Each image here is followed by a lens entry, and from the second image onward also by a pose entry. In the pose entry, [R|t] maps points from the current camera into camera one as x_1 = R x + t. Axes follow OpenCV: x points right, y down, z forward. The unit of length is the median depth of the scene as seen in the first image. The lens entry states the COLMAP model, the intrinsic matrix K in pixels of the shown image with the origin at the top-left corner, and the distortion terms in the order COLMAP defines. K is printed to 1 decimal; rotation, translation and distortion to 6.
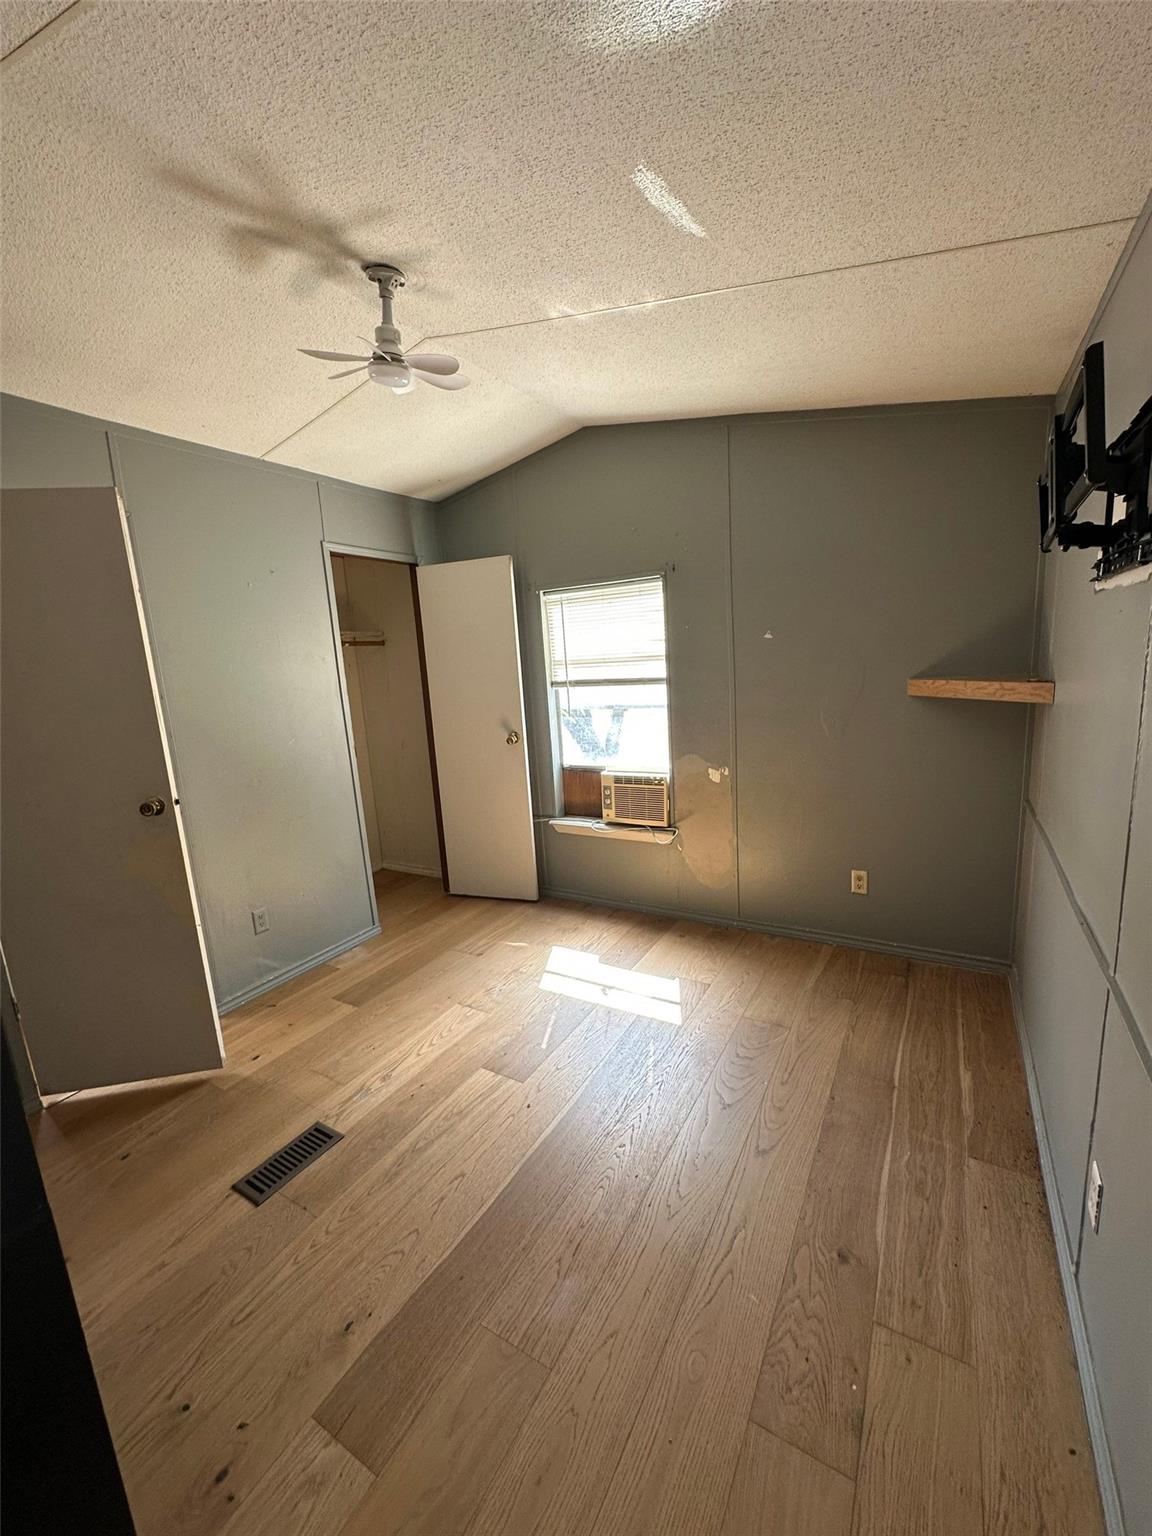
lens RADIAL K [[615.6, 0, 577.2], [0, 615.6, 769.4], [0, 0, 1]] dist [0.000218, -0.000663]
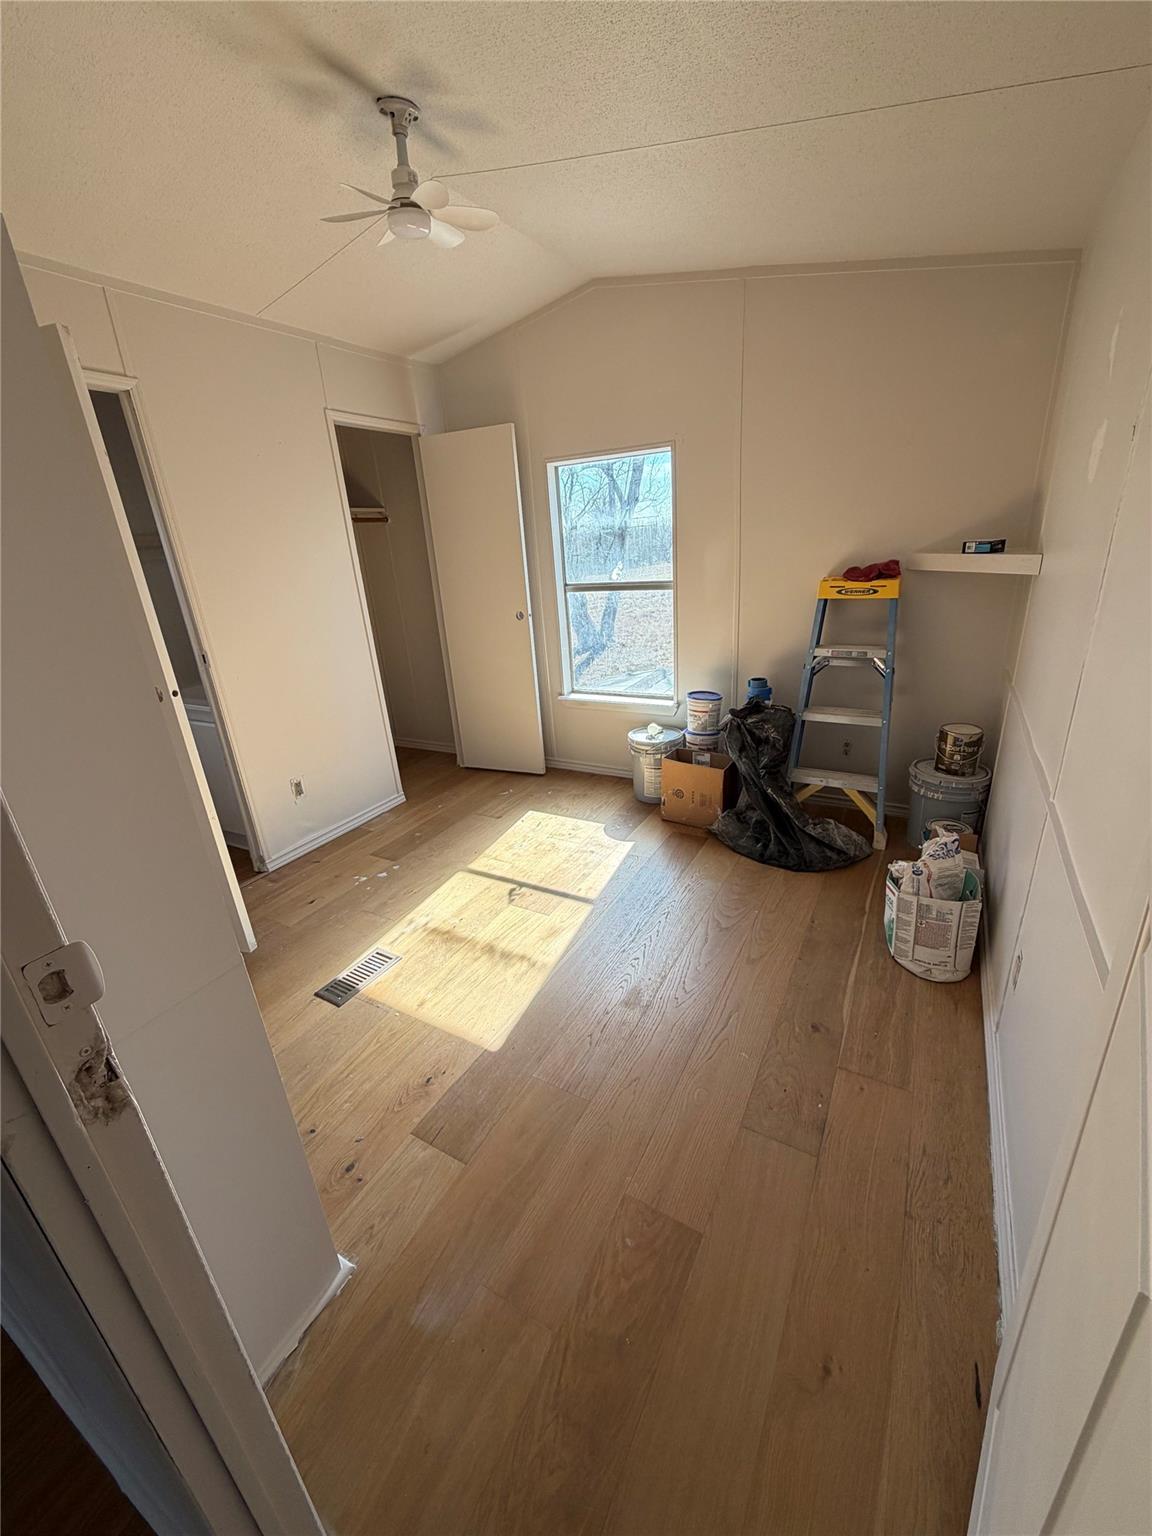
lens RADIAL K [[610.9, 0, 577.3], [0, 610.9, 765.9], [0, 0, 1]] dist [-0.000563, -0.000735]
pose [[0.999866, -0.009620, 0.013272, -0.056726], [0.007102, 0.983975, 0.178163, 0.028919], [-0.014774, -0.178045, 0.983911, -0.108181]]
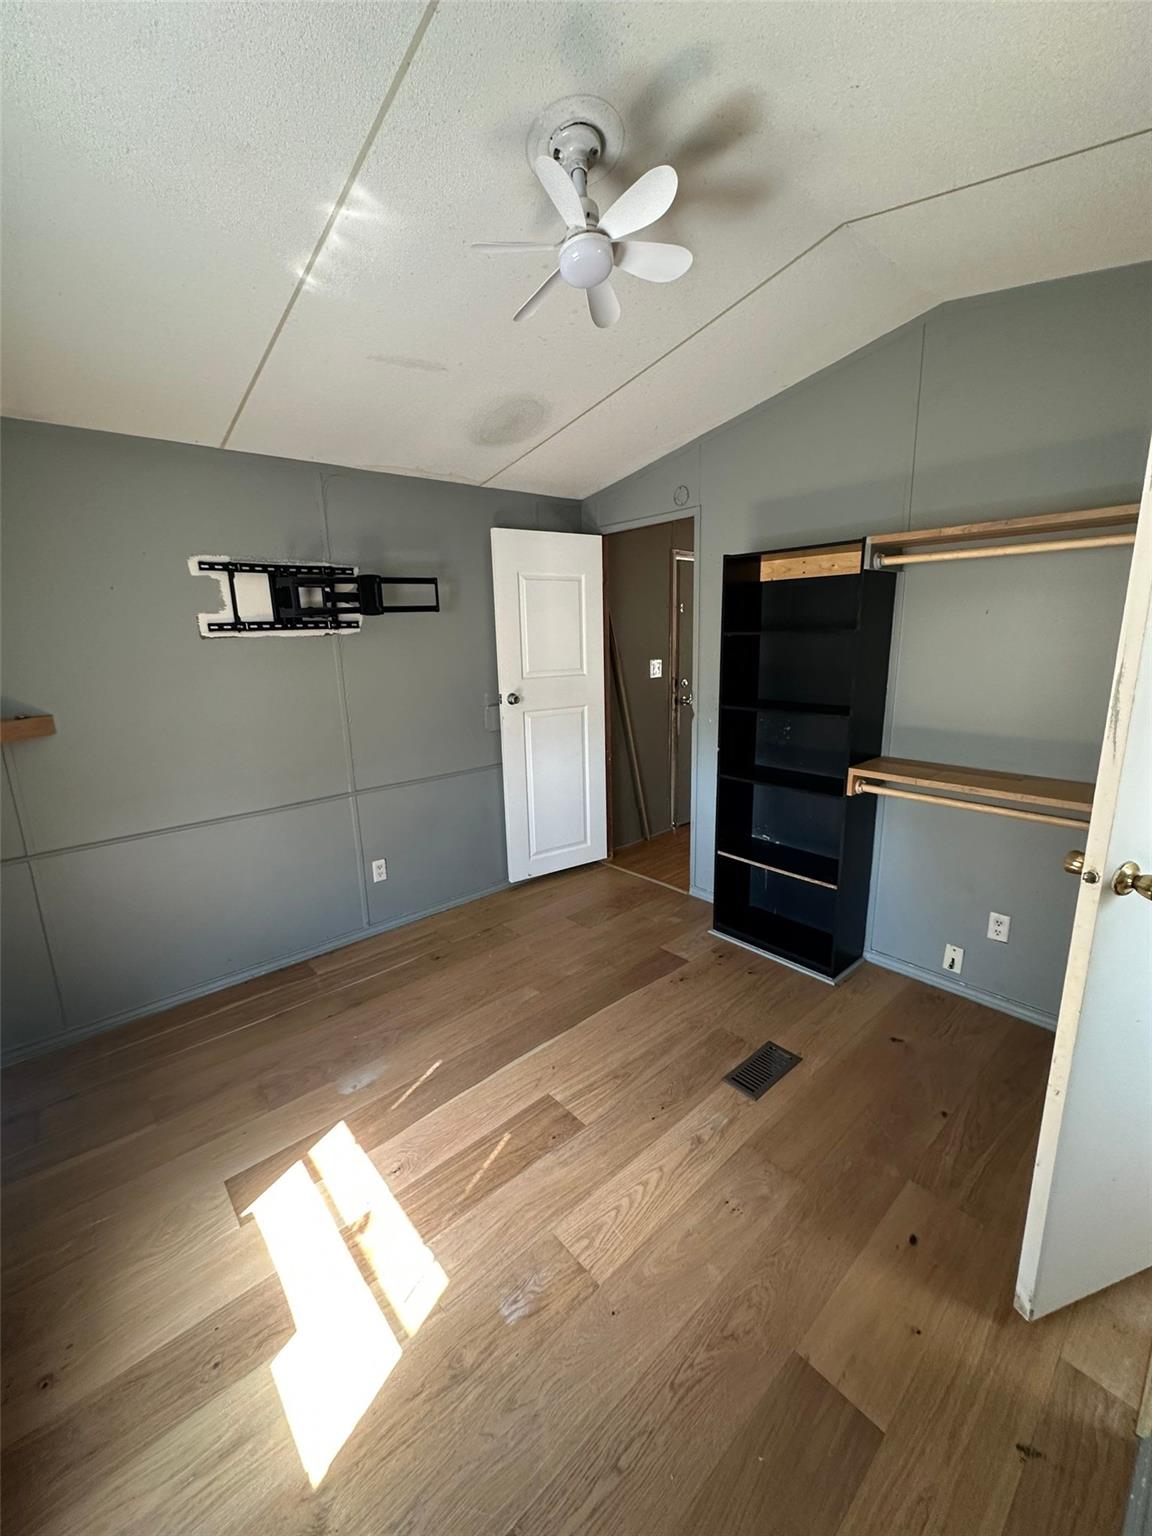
lens RADIAL K [[615.6, 0, 574.2], [0, 615.6, 766.4], [0, 0, 1]] dist [0.000218, -0.000663]
pose [[-0.945968, 0.018174, 0.323751, -0.526309], [0.142575, 0.920049, 0.364942, -0.358559], [-0.291234, 0.391383, -0.872927, 1.918964]]
